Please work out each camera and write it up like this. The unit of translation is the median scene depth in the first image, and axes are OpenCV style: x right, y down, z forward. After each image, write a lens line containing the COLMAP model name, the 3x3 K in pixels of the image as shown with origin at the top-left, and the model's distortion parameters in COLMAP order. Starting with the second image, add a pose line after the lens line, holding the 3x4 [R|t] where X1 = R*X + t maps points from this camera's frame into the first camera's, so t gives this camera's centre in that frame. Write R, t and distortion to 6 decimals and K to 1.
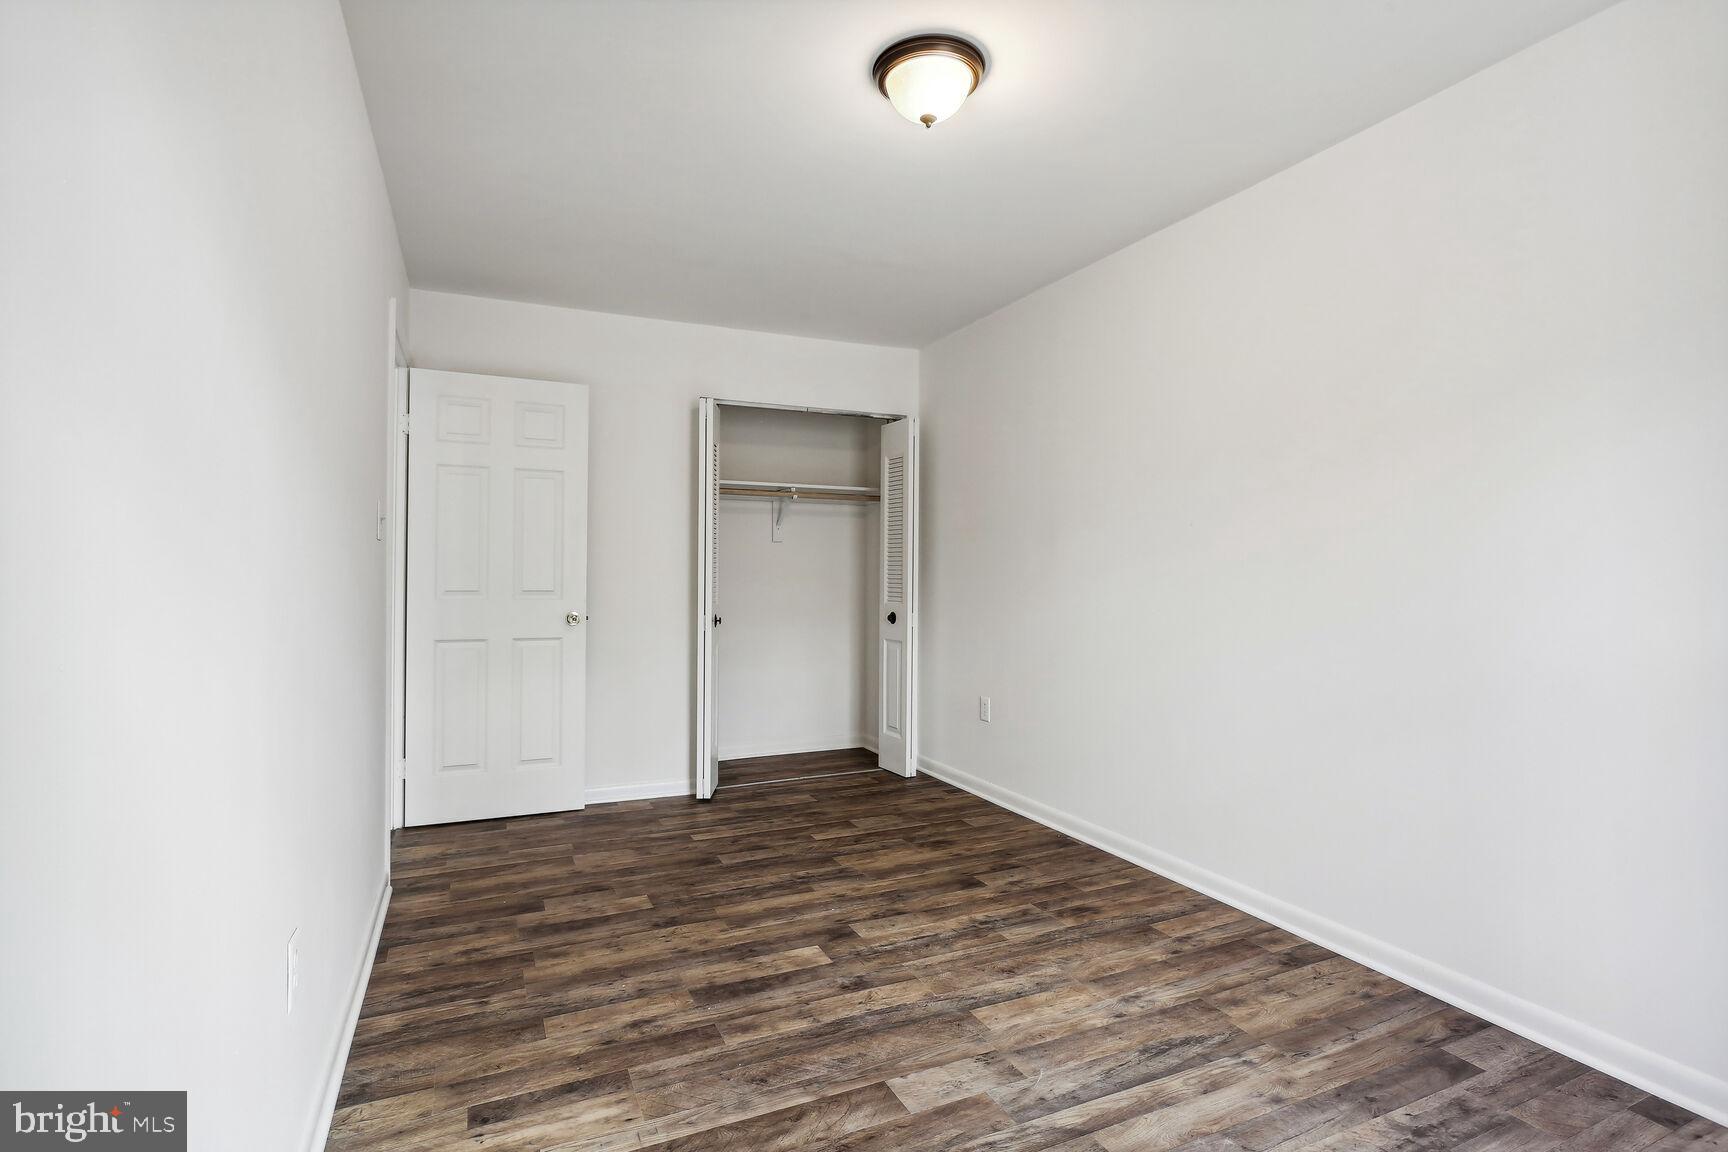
lens RADIAL K [[834.1, 0, 862.5], [0, 834.1, 576.0], [0, 0, 1]] dist [-0.004211, 0.001131]
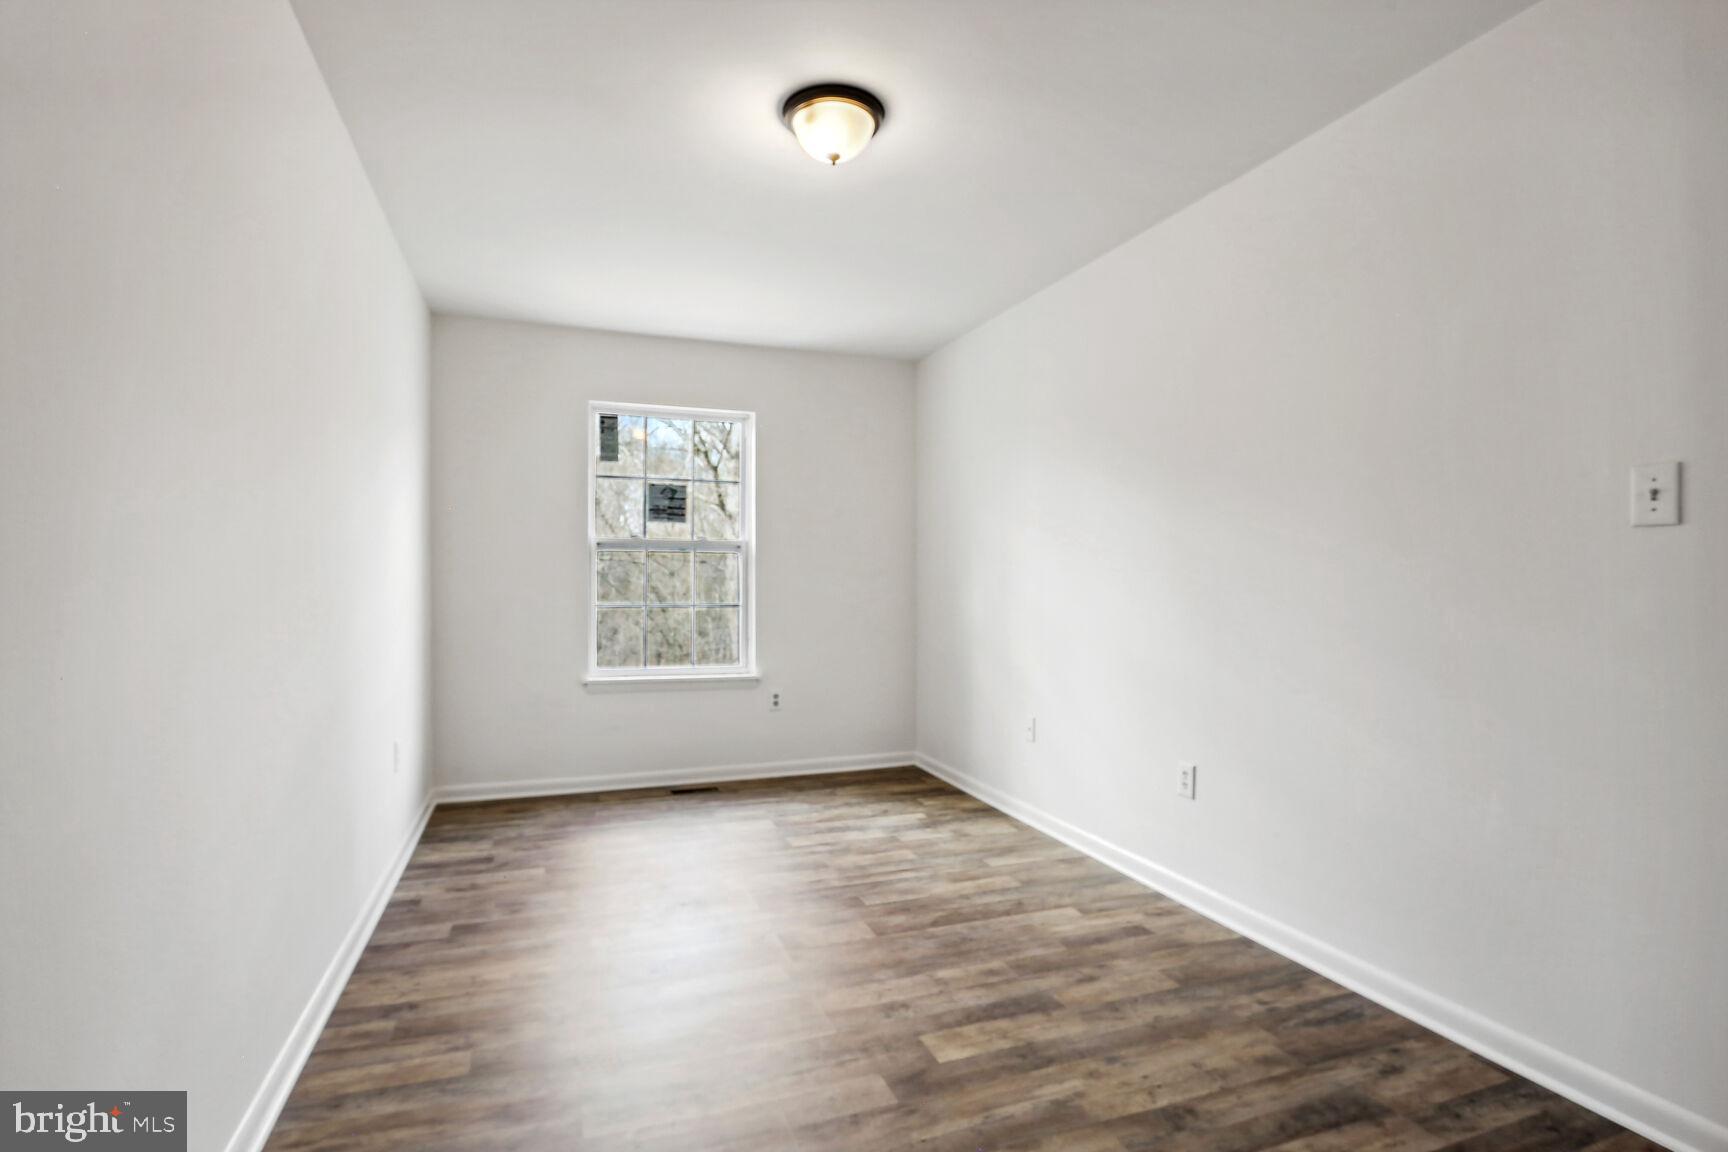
lens RADIAL K [[834.1, 0, 863.9], [0, 834.1, 578.6], [0, 0, 1]] dist [-0.004211, 0.001131]
pose [[-0.996904, -0.007758, 0.078238, -0.045679], [-0.008221, 0.999951, -0.005586, 0.005995], [-0.078191, -0.006212, -0.996919, 1.956437]]
